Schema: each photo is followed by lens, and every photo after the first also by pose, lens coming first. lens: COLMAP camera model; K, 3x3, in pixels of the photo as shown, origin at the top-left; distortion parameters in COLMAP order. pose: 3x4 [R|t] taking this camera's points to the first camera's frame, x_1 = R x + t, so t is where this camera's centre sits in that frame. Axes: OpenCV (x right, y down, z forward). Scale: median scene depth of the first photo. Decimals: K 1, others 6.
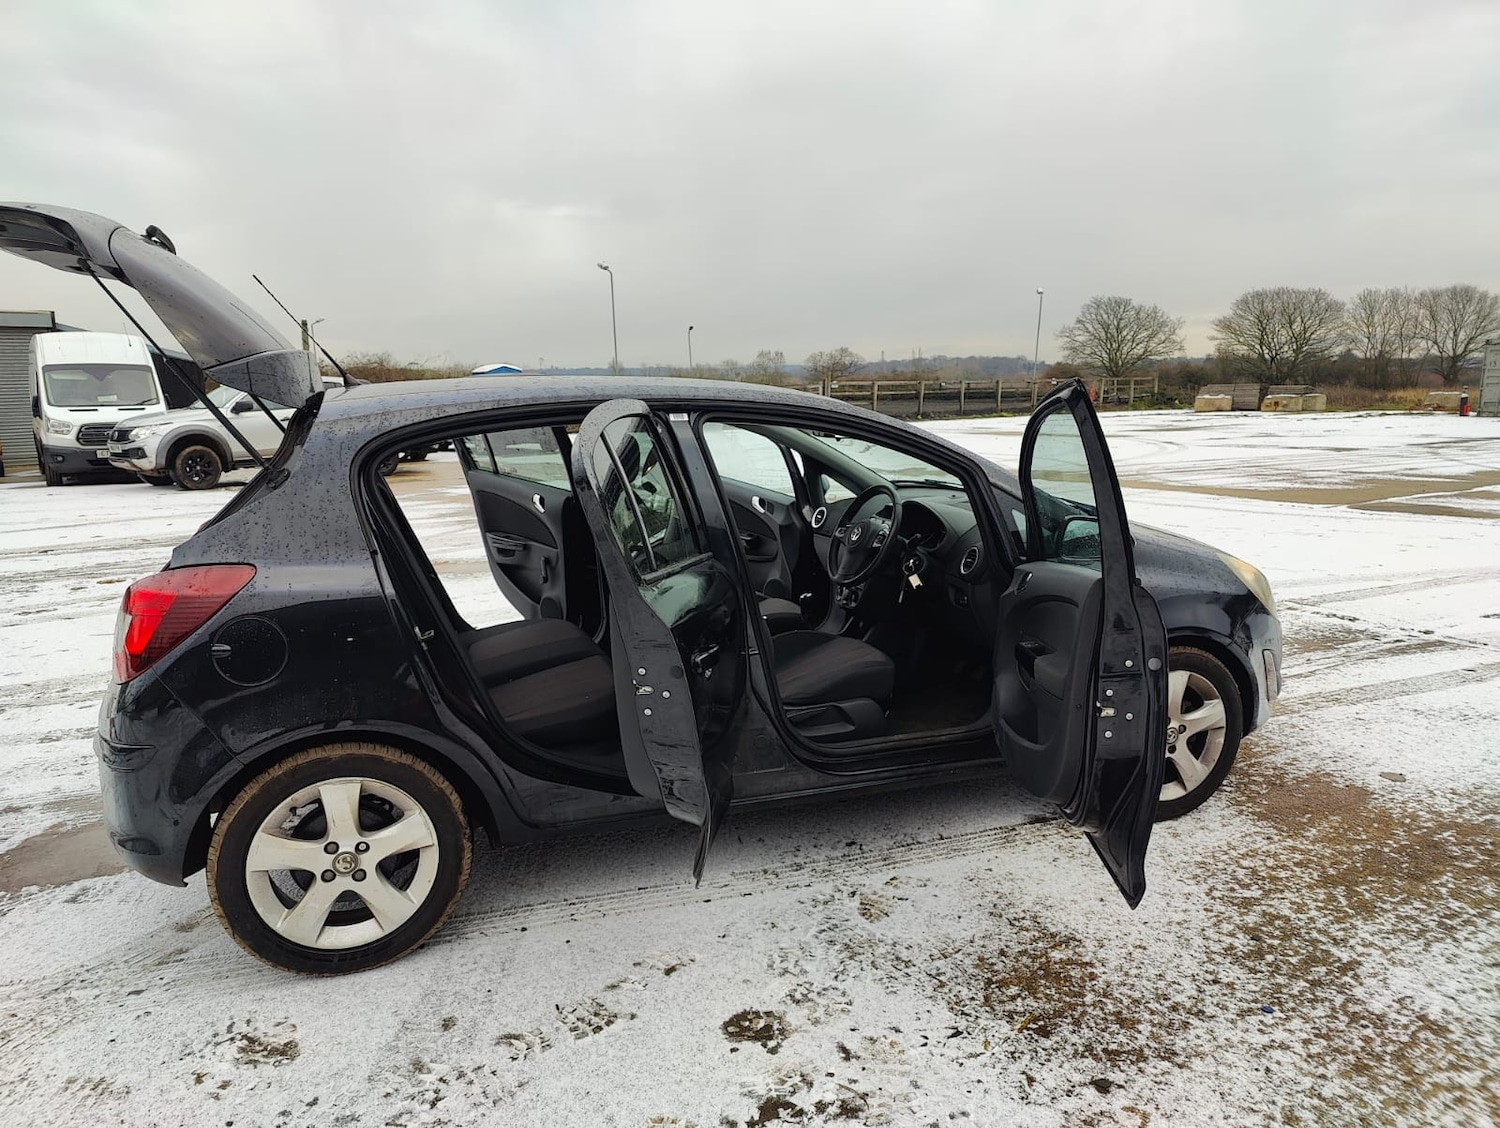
lens RADIAL K [[1038.1, 0, 742.7], [0, 1038.1, 568.3], [0, 0, 1]] dist [0.049121, -0.051518]
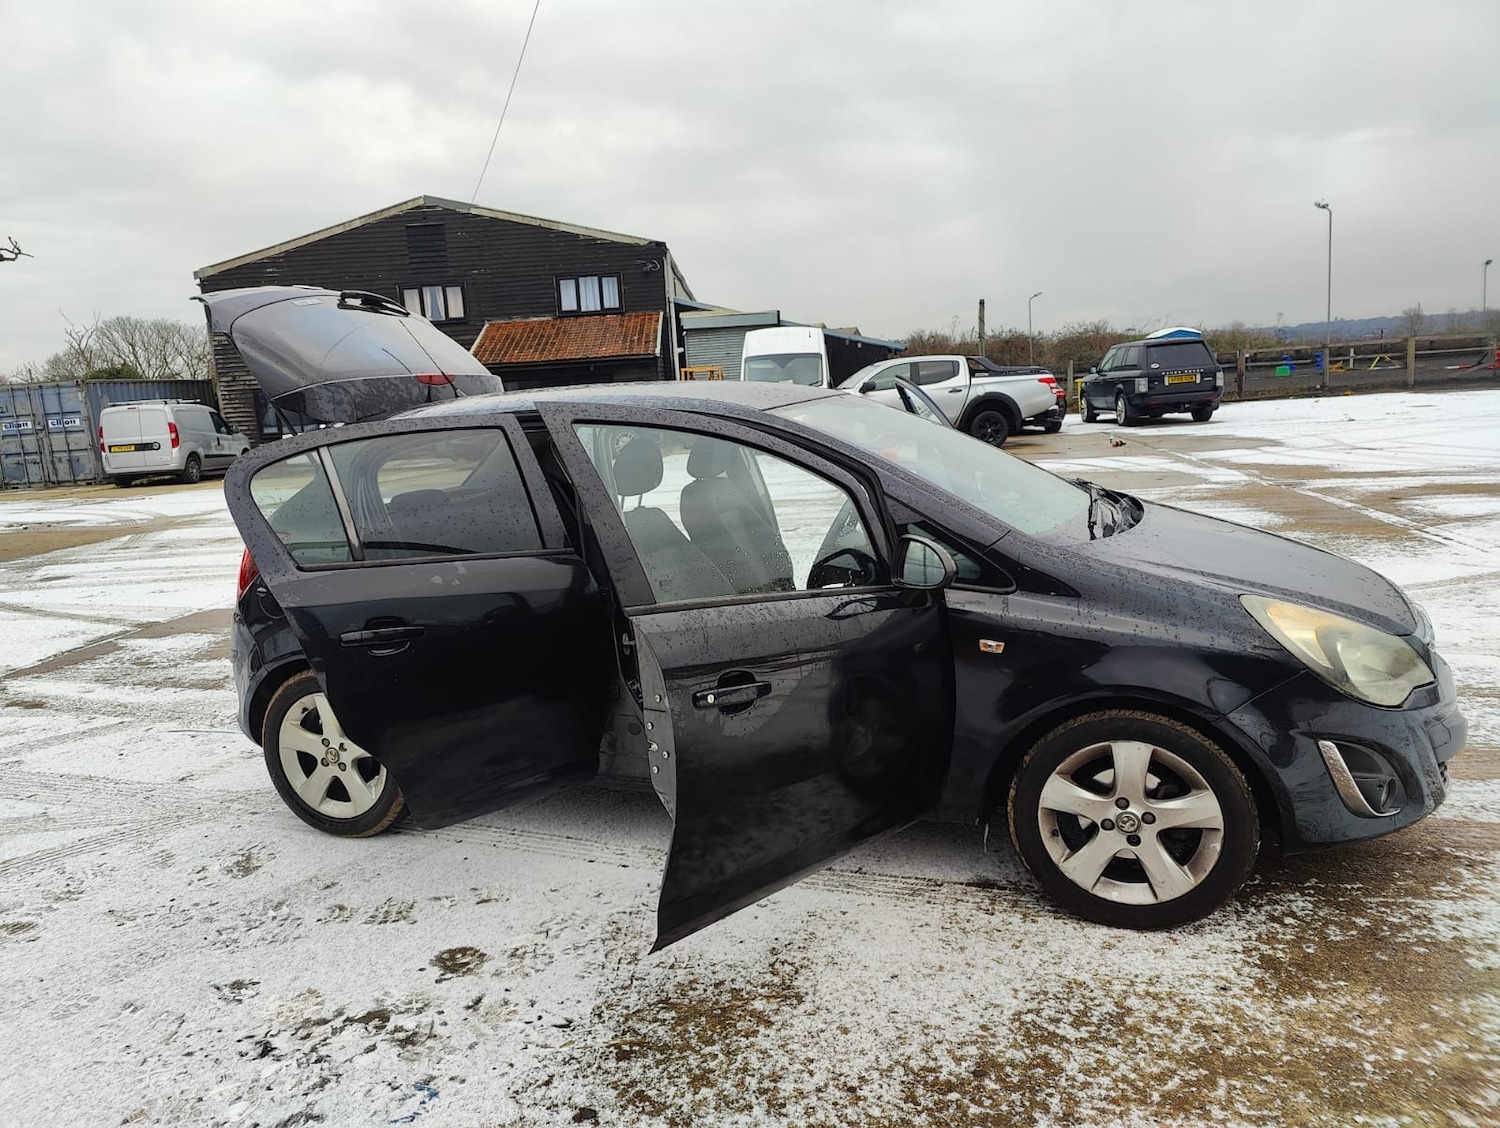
lens RADIAL K [[1038.1, 0, 736.5], [0, 1038.1, 563.1], [0, 0, 1]] dist [0.049121, -0.051518]
pose [[0.771943, 0.079832, -0.630658, 0.809737], [-0.063312, 0.996806, 0.048686, -0.065138], [0.632531, 0.002346, 0.774532, 0.252987]]
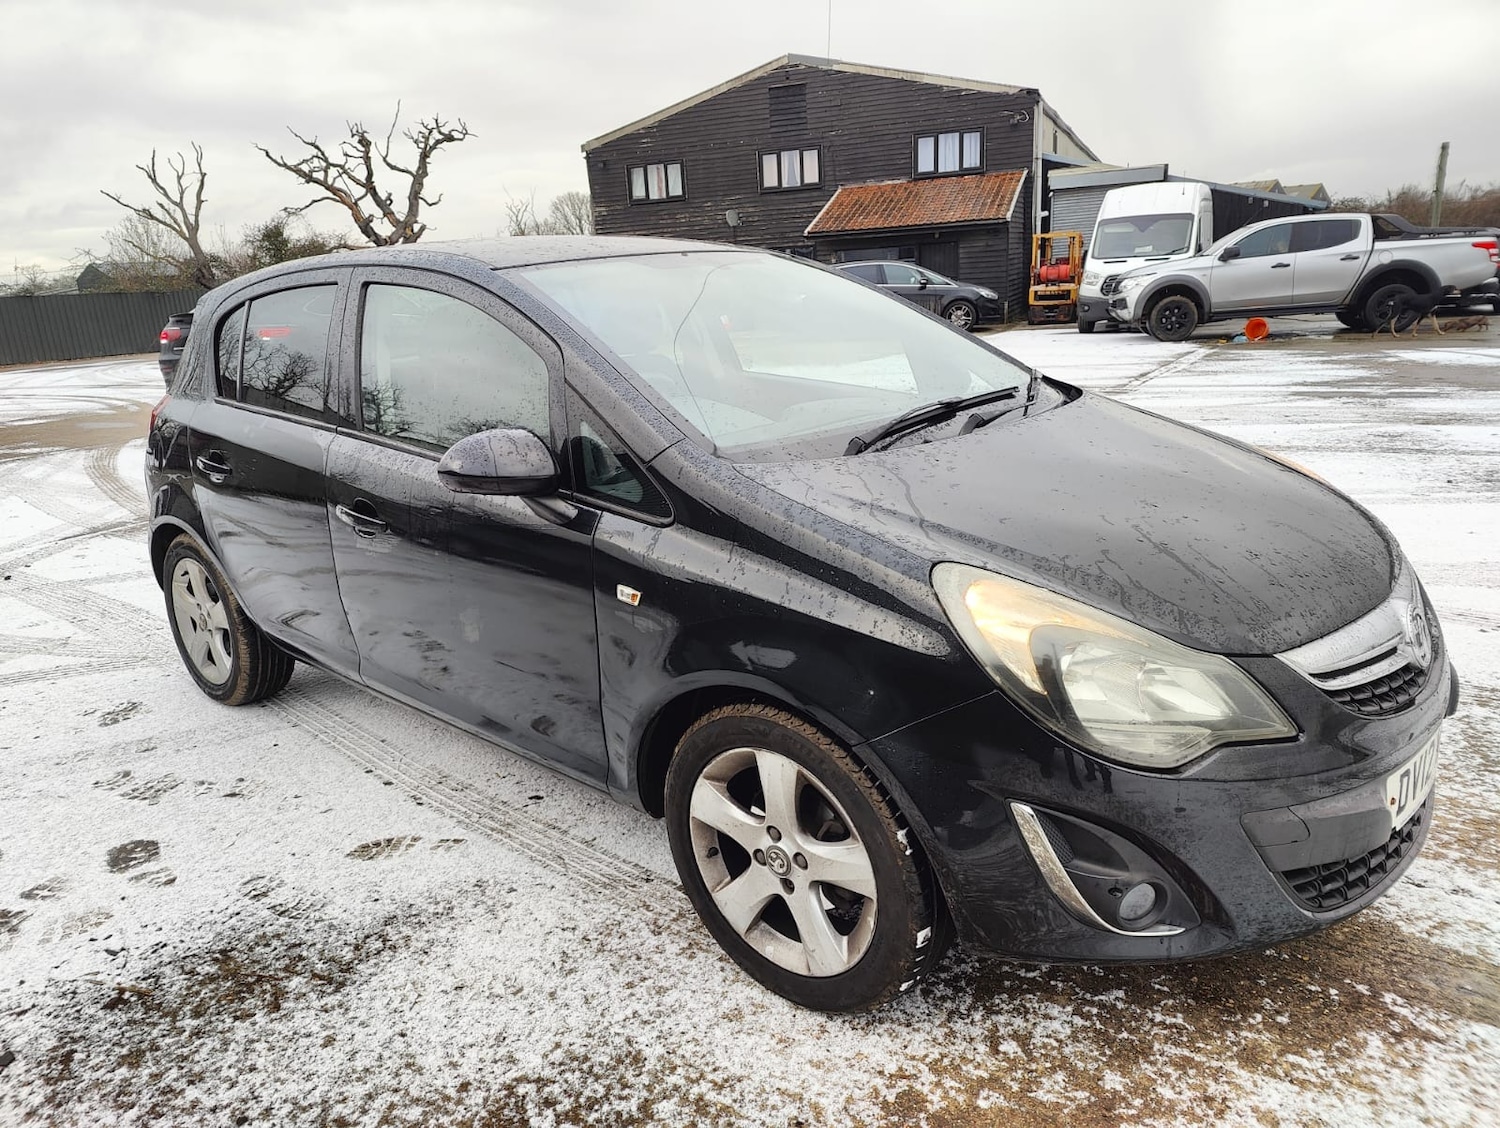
lens RADIAL K [[1038.1, 0, 743.6], [0, 1038.1, 558.8], [0, 0, 1]] dist [0.049121, -0.051518]
pose [[0.485683, 0.218715, -0.846331, 1.024815], [-0.104835, 0.975778, 0.192006, -0.125771], [0.867826, -0.004529, 0.496848, 0.865603]]
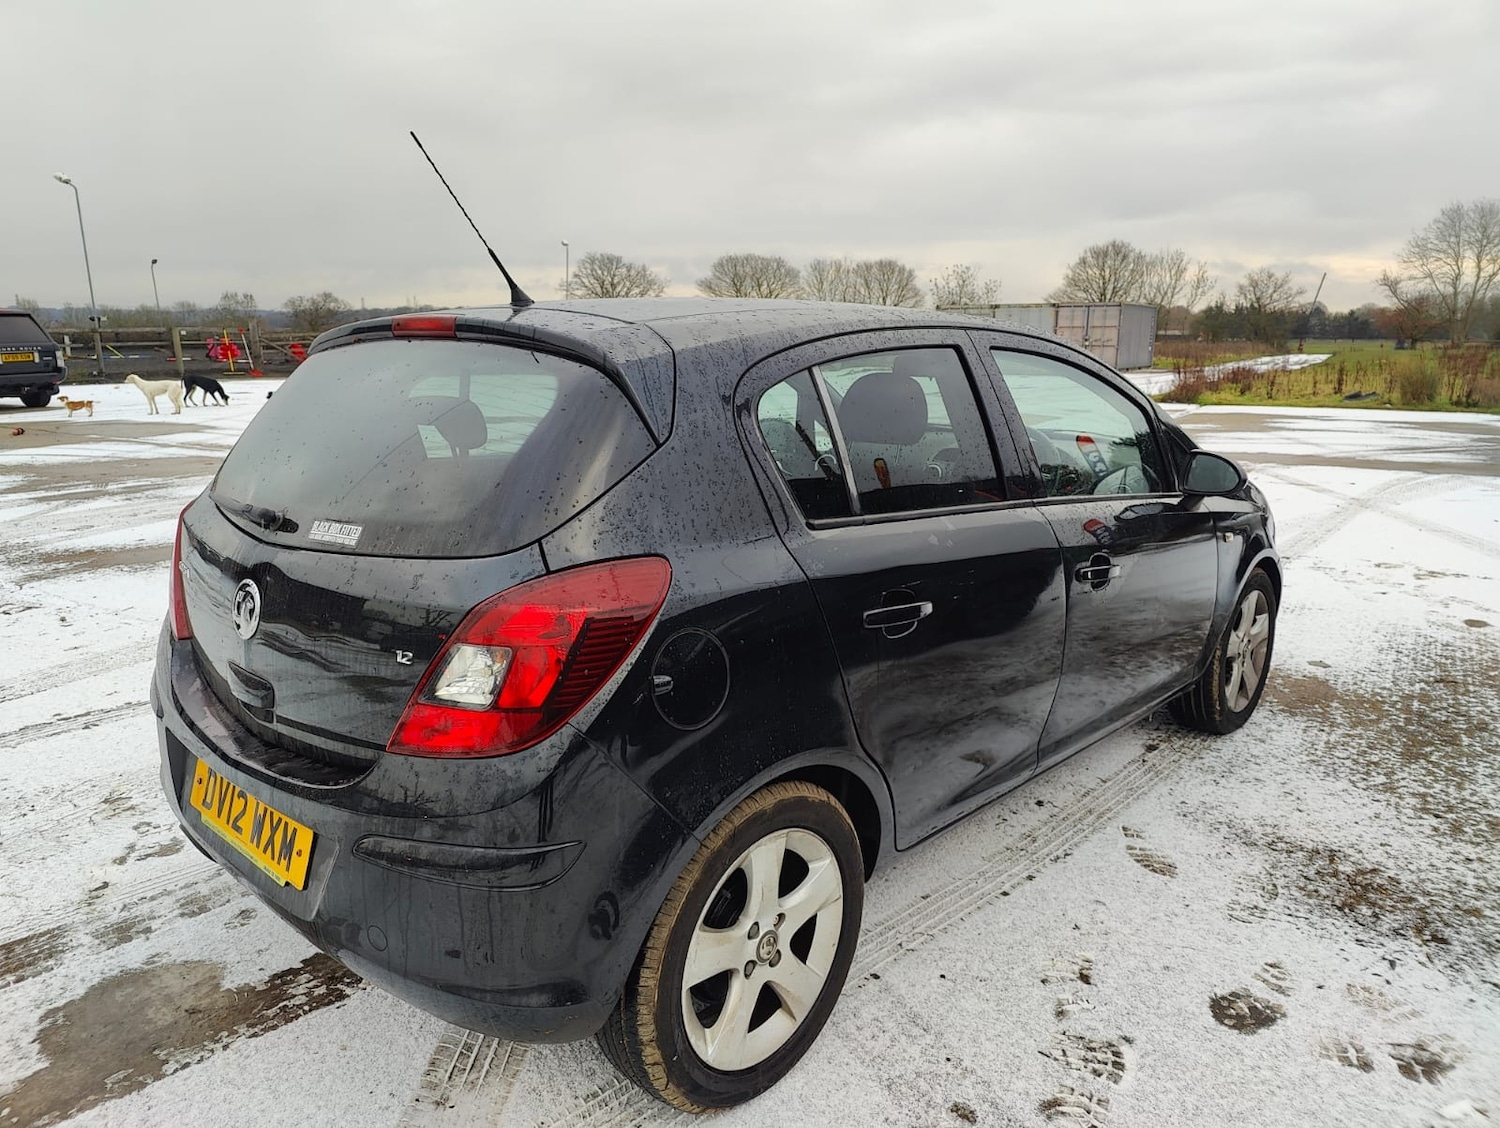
lens RADIAL K [[1038.1, 0, 741.2], [0, 1038.1, 555.7], [0, 0, 1]] dist [0.049121, -0.051518]
pose [[0.891099, -0.078488, 0.446970, -0.653930], [0.063724, 0.996813, 0.047998, -0.029321], [-0.449313, -0.014288, 0.893260, 0.325118]]
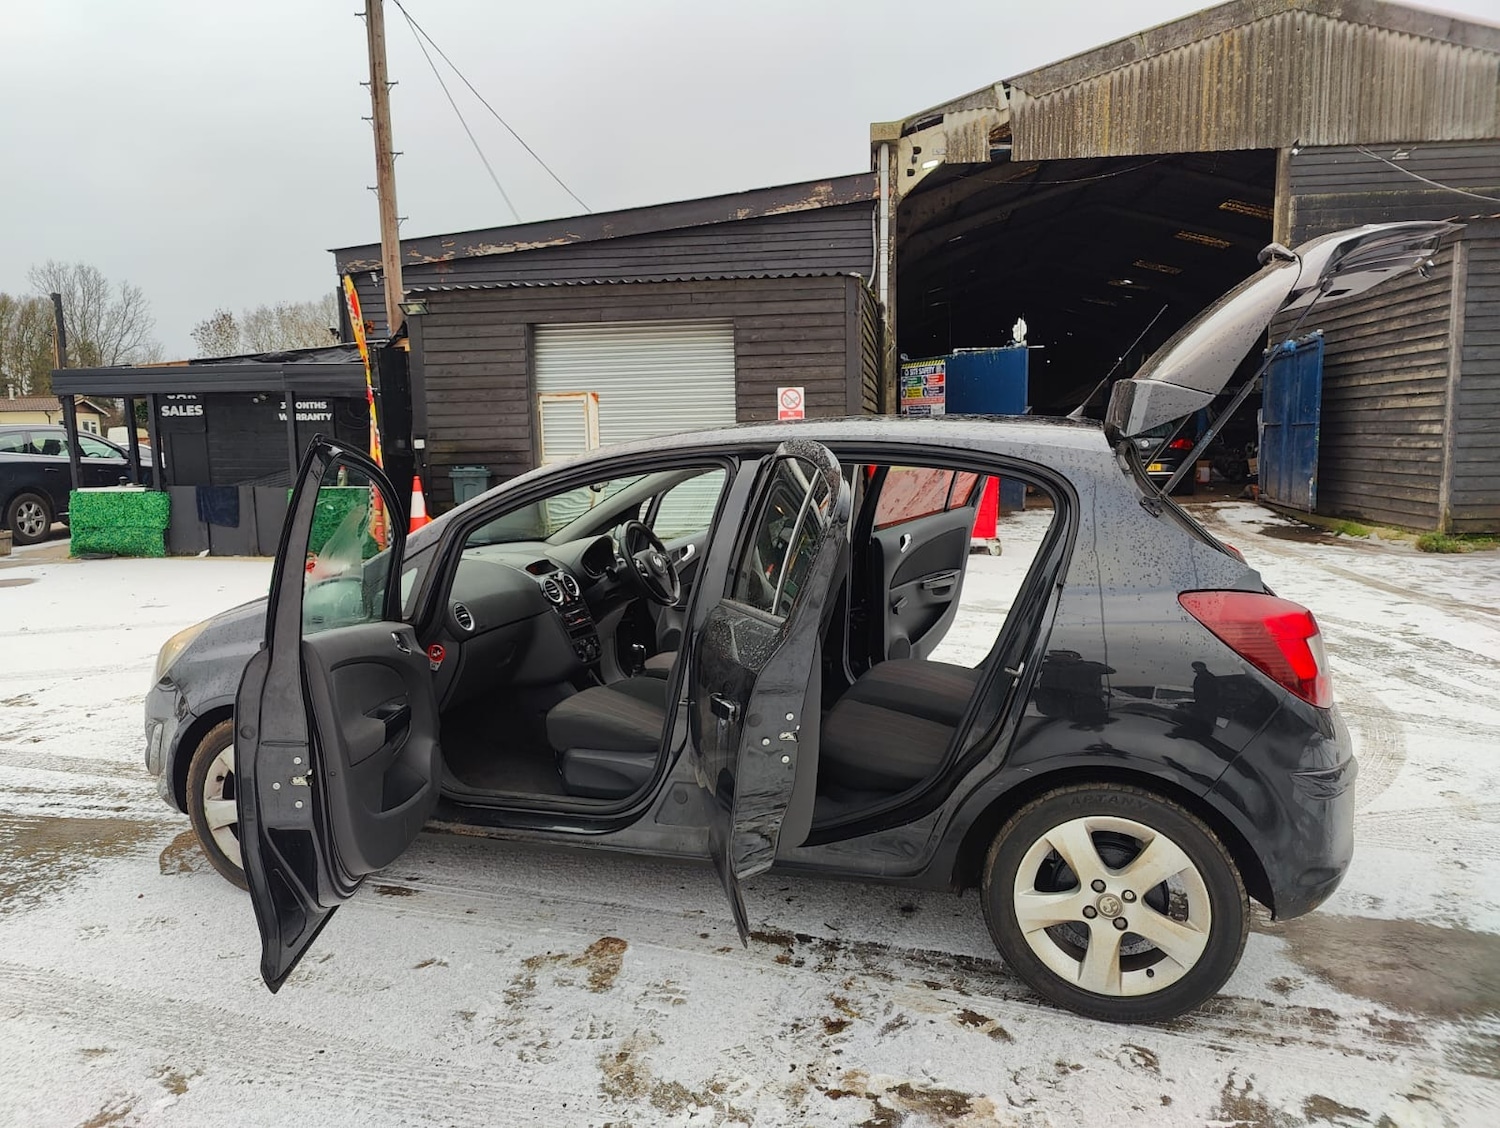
lens RADIAL K [[1038.1, 0, 739.9], [0, 1038.1, 558.2], [0, 0, 1]] dist [0.049121, -0.051518]
pose [[-0.785424, -0.041384, 0.617573, -0.843727], [0.142529, 0.958856, 0.245522, -0.382676], [-0.602325, 0.280861, -0.747210, 2.248437]]
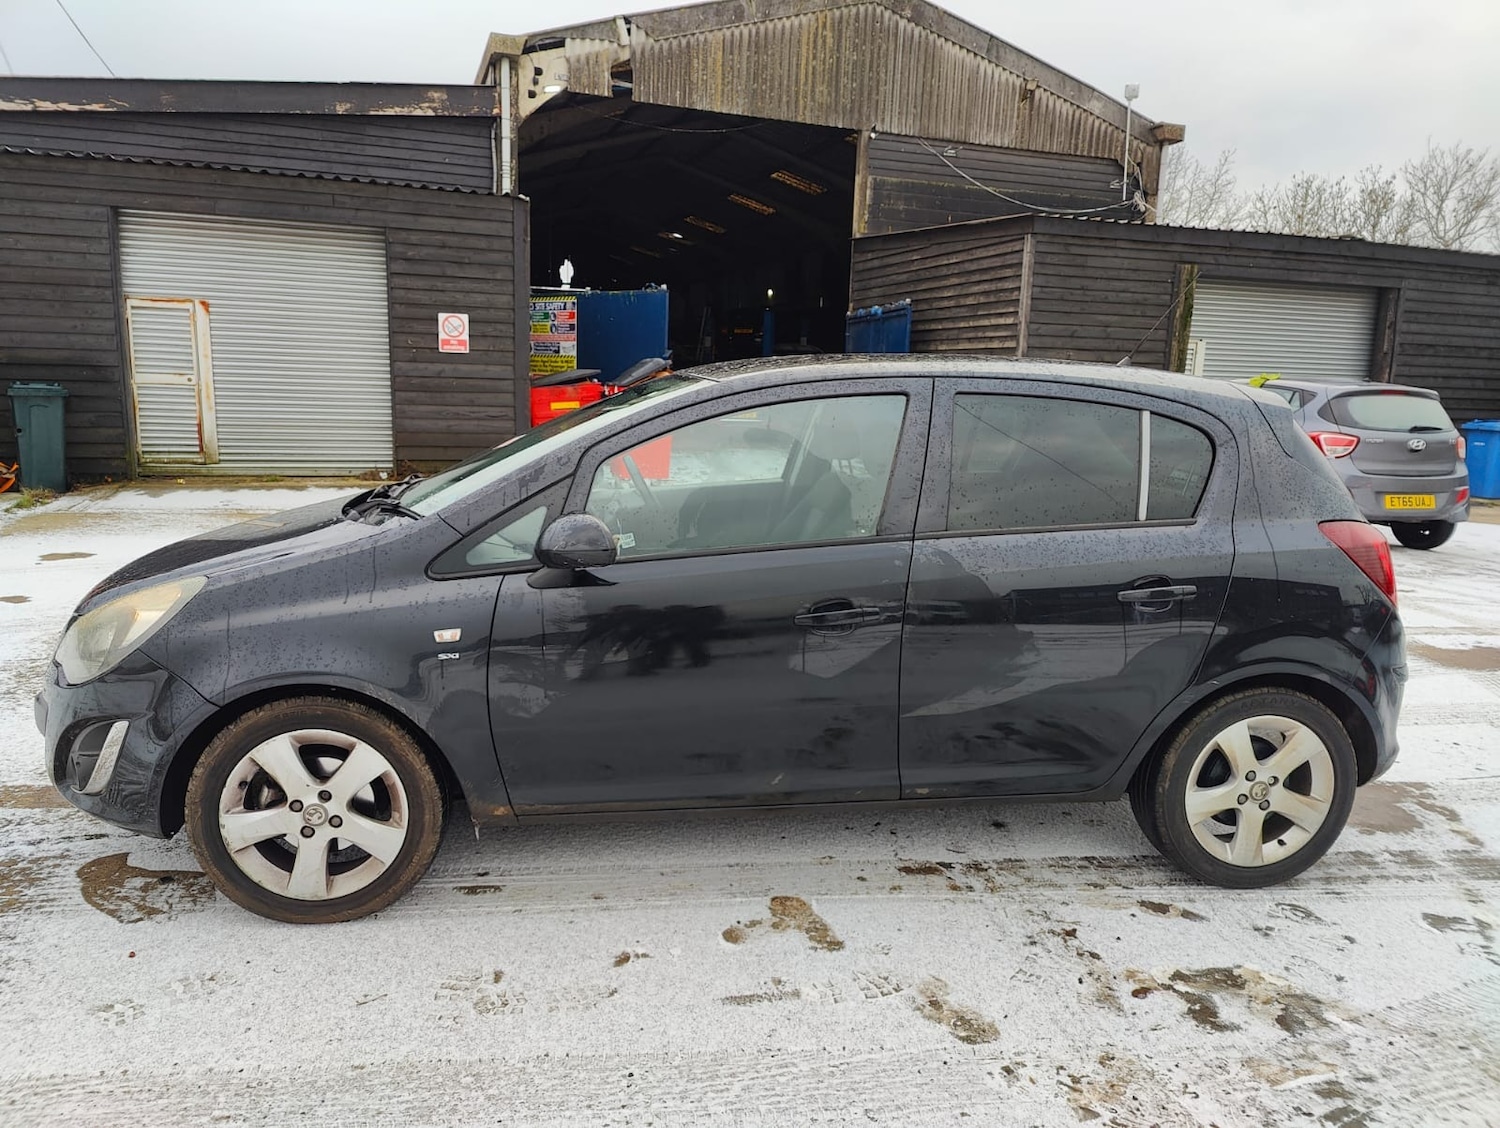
lens RADIAL K [[1038.1, 0, 742.2], [0, 1038.1, 566.4], [0, 0, 1]] dist [0.049121, -0.051518]
pose [[-0.977720, -0.052169, 0.203330, -0.245337], [0.021530, 0.938596, 0.344347, -0.415791], [-0.208809, 0.341052, -0.916560, 2.464656]]
